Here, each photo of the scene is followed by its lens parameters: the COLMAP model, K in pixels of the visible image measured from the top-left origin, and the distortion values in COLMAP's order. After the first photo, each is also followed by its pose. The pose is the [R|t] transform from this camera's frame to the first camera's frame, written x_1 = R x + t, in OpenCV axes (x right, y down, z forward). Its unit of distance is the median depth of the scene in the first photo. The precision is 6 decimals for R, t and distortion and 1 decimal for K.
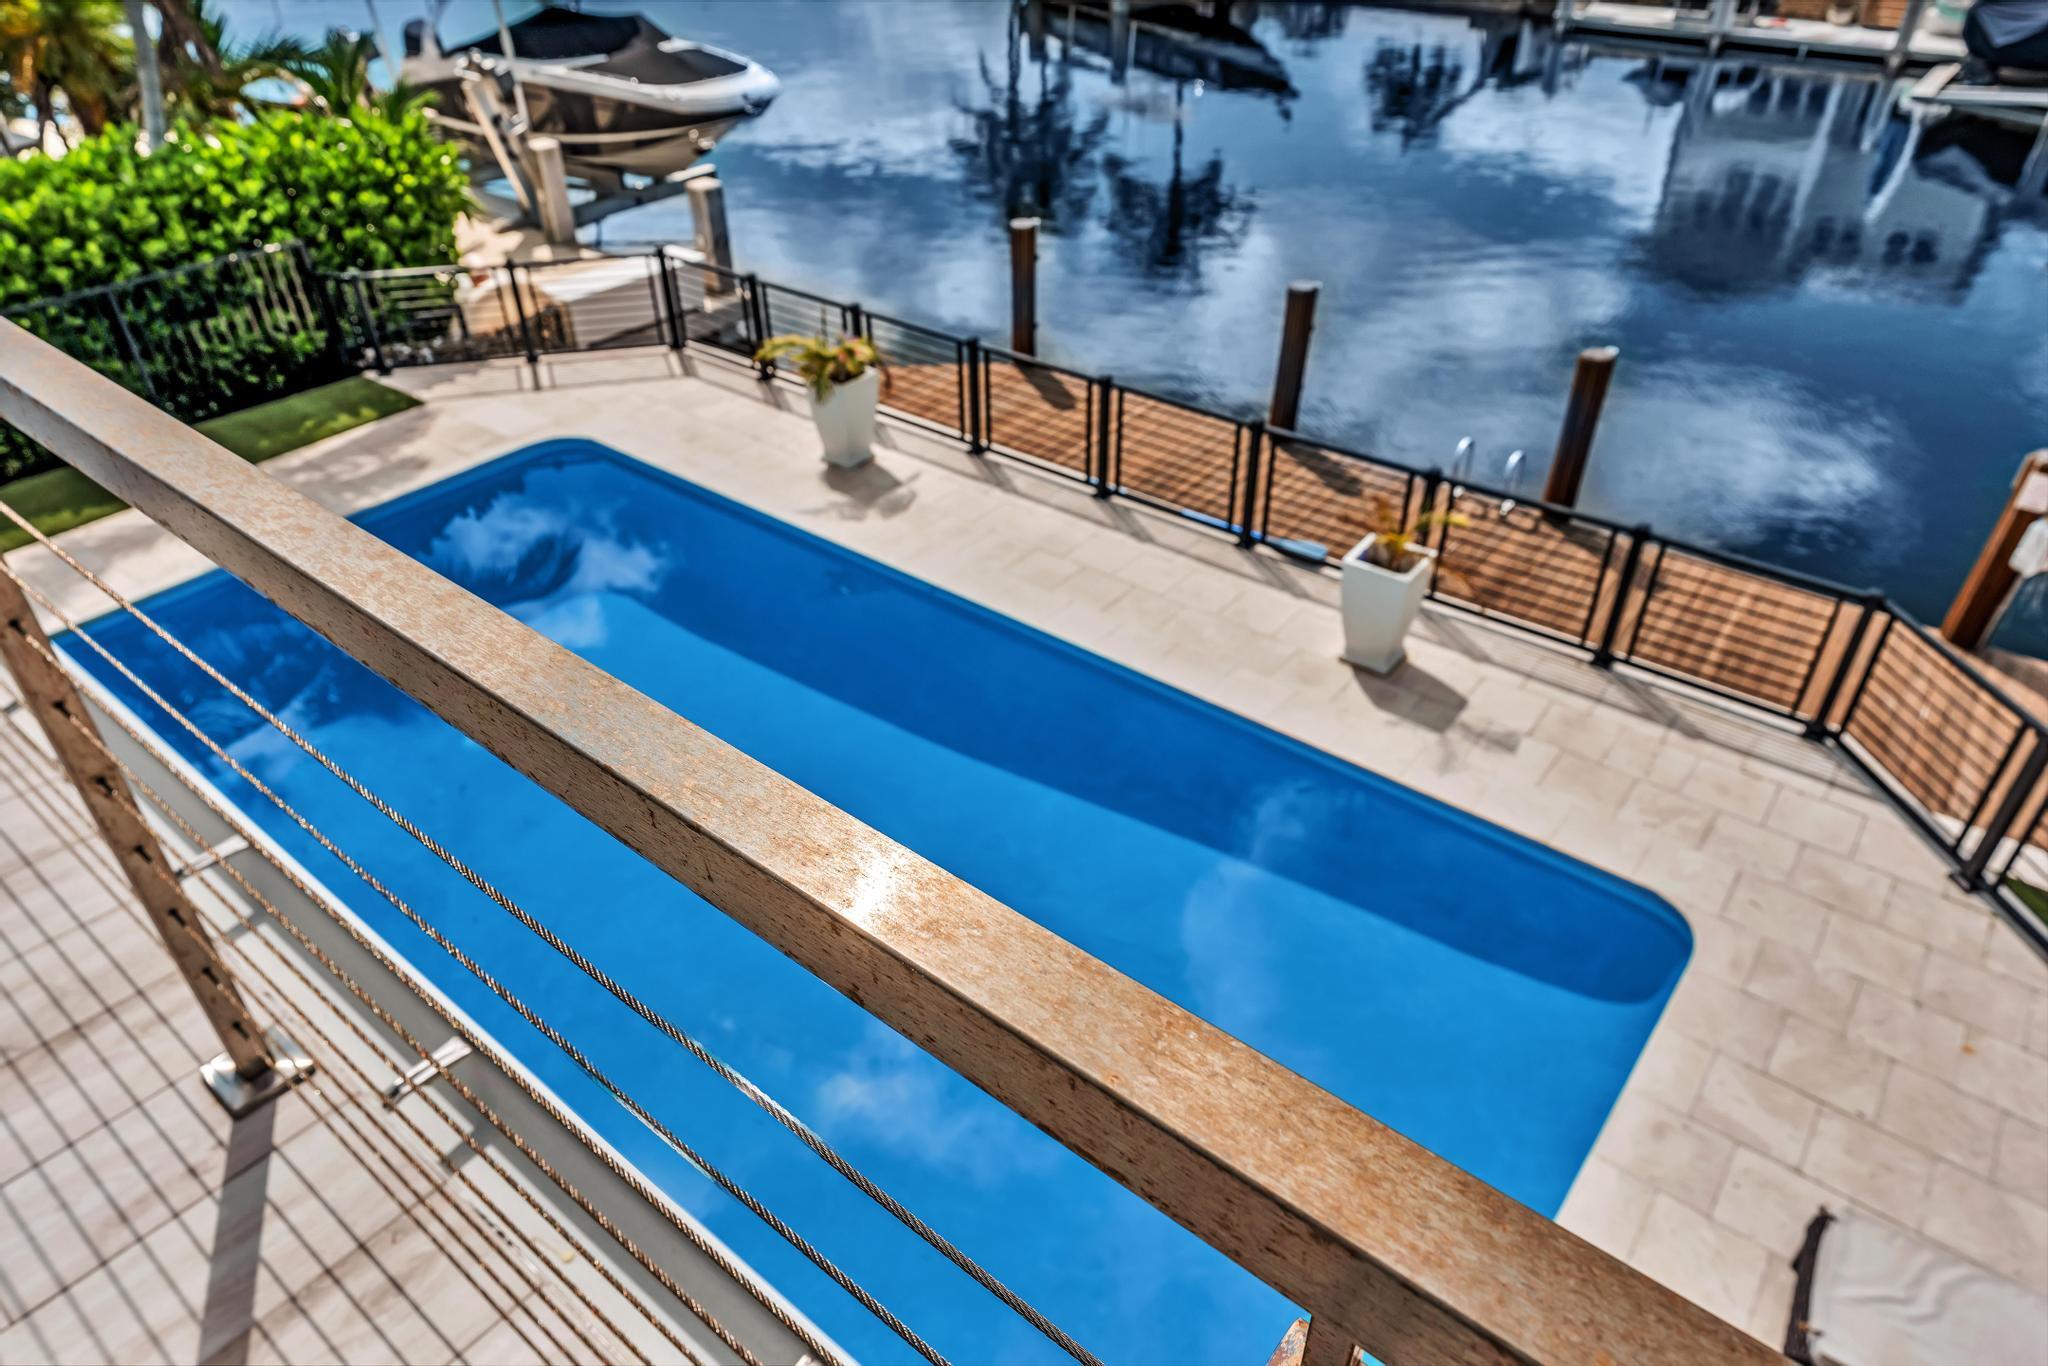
lens RADIAL K [[1312.7, 0, 1034.8], [0, 1312.7, 679.3], [0, 0, 1]] dist [0.002074, 0.003008]
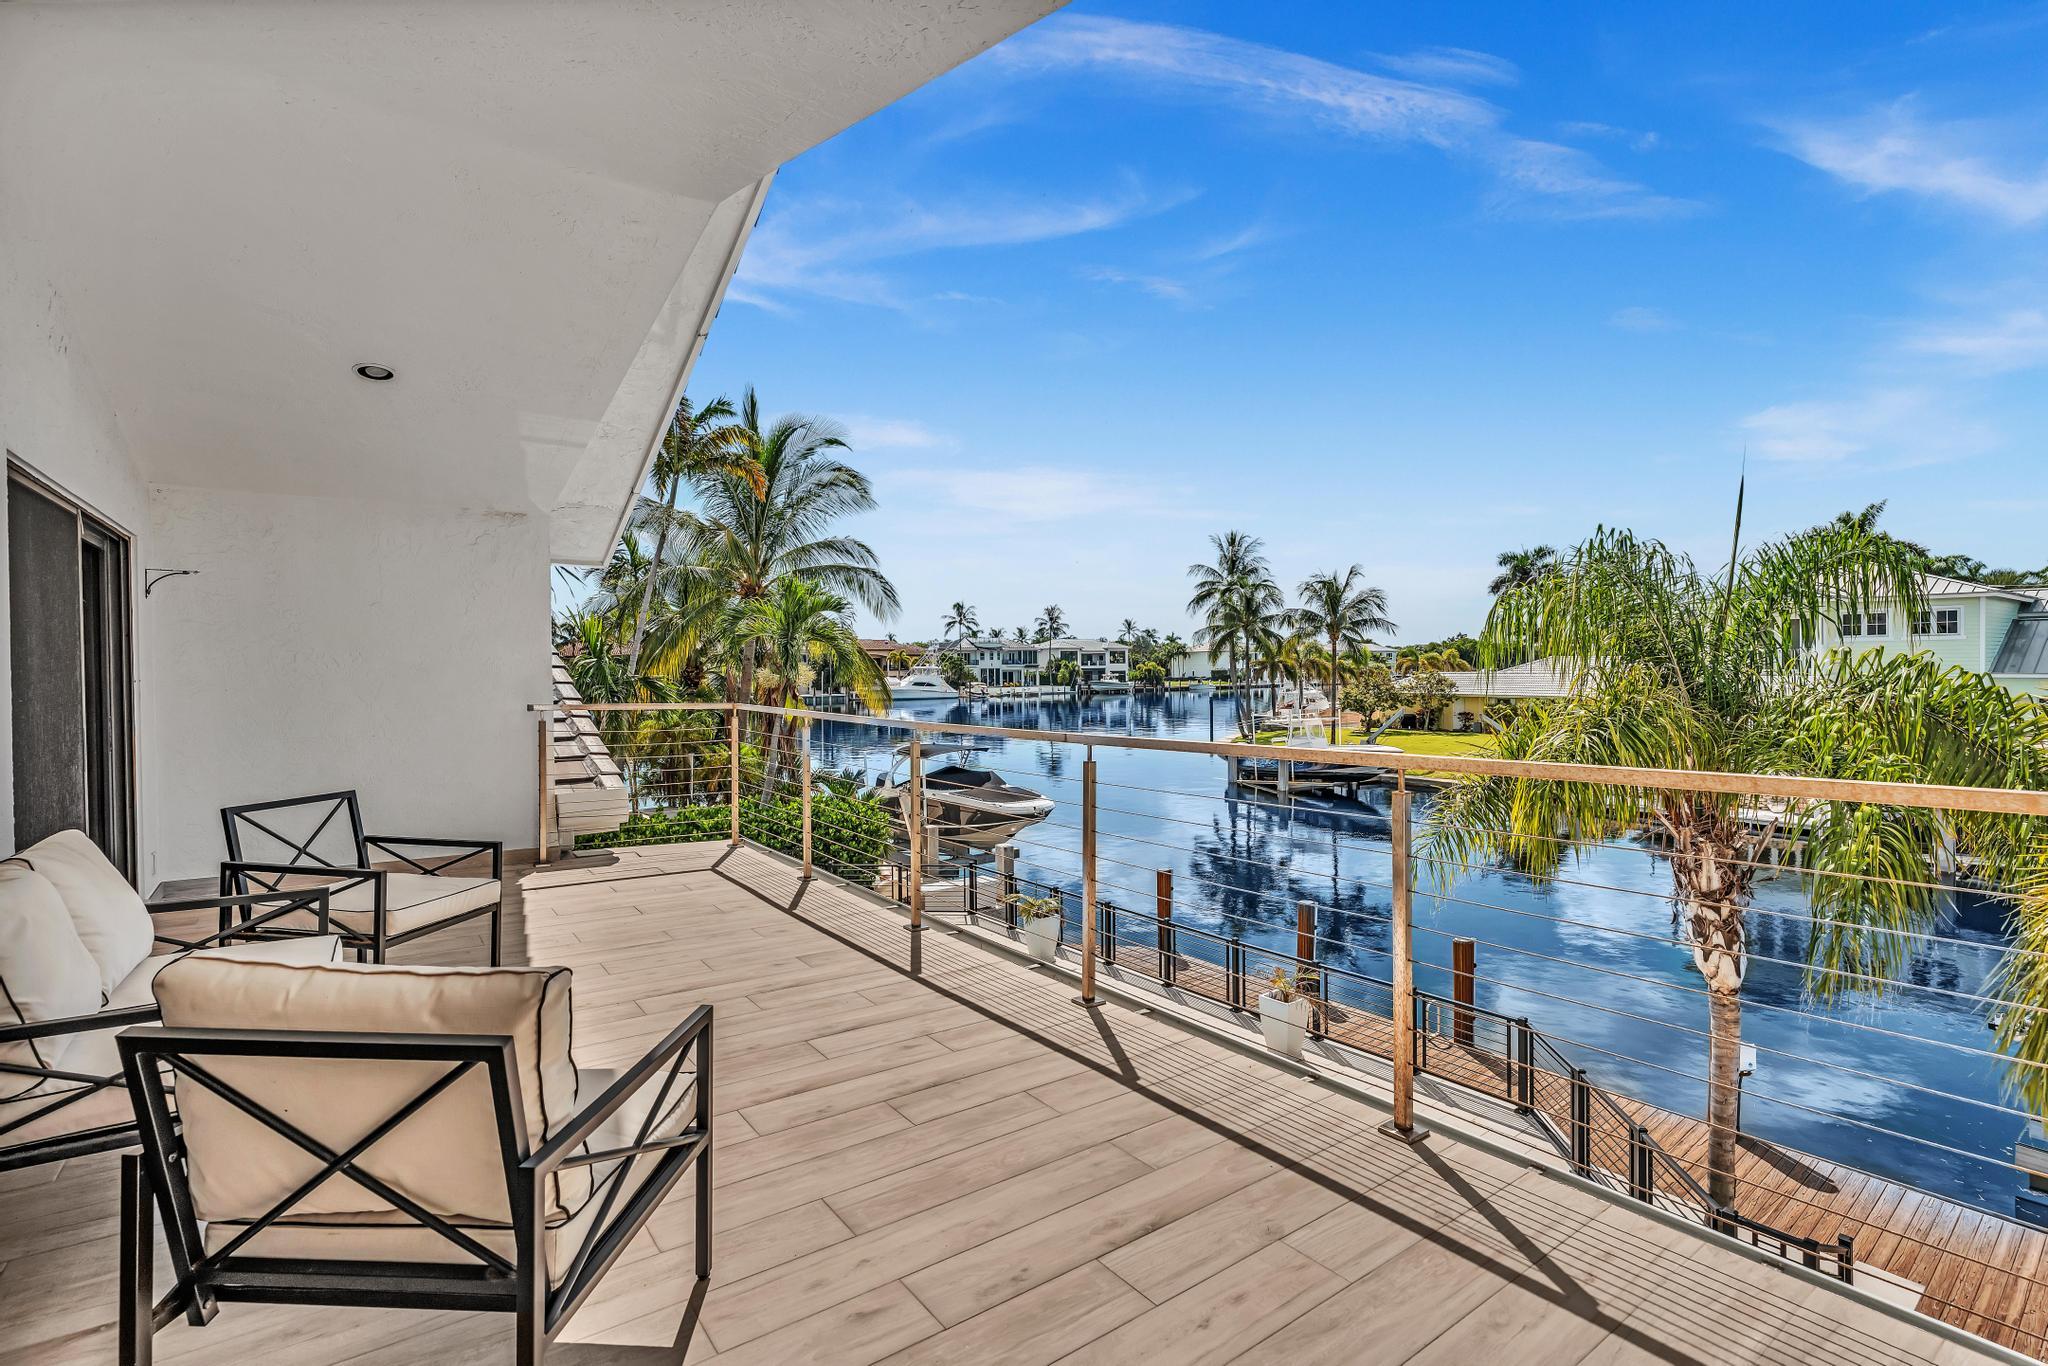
lens RADIAL K [[928.8, 0, 1022.1], [0, 928.8, 675.3], [0, 0, 1]] dist [0.000702, 0.000526]
pose [[0.968376, 0.006065, -0.249420, 0.146625], [-0.145525, 0.825761, -0.544922, 0.204388], [0.202656, 0.563987, 0.800531, -0.296467]]
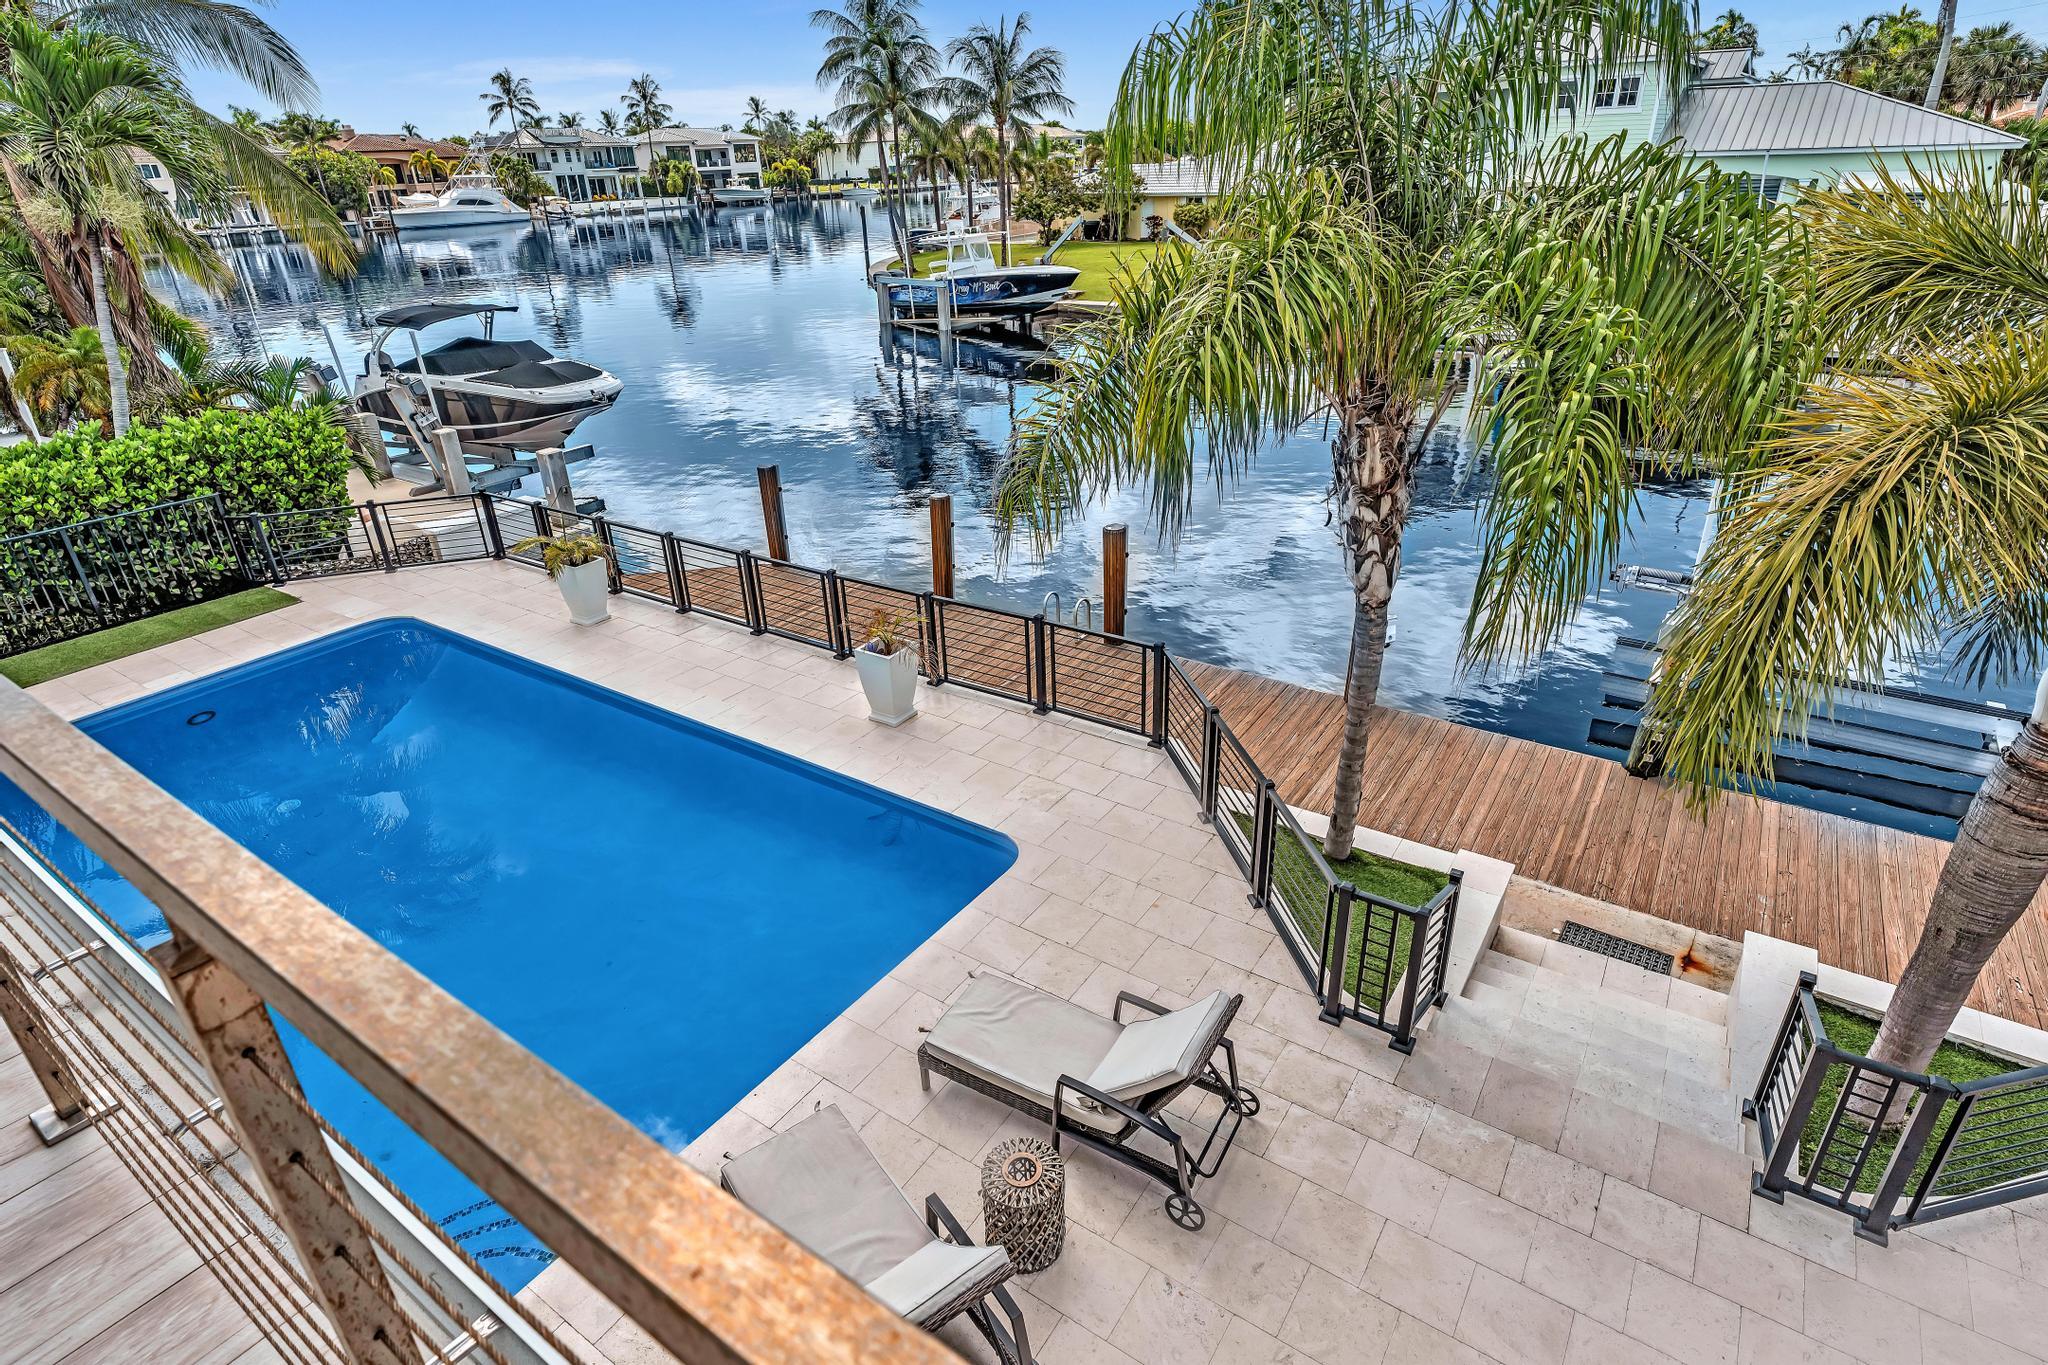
lens RADIAL K [[1084.0, 0, 1016.6], [0, 1084.0, 673.4], [0, 0, 1]] dist [-0.006464, 0.000946]
pose [[0.997111, -0.050562, 0.056682, 0.218315], [0.059221, 0.984798, -0.163294, 0.094607], [-0.047564, 0.166180, 0.984948, -0.150936]]
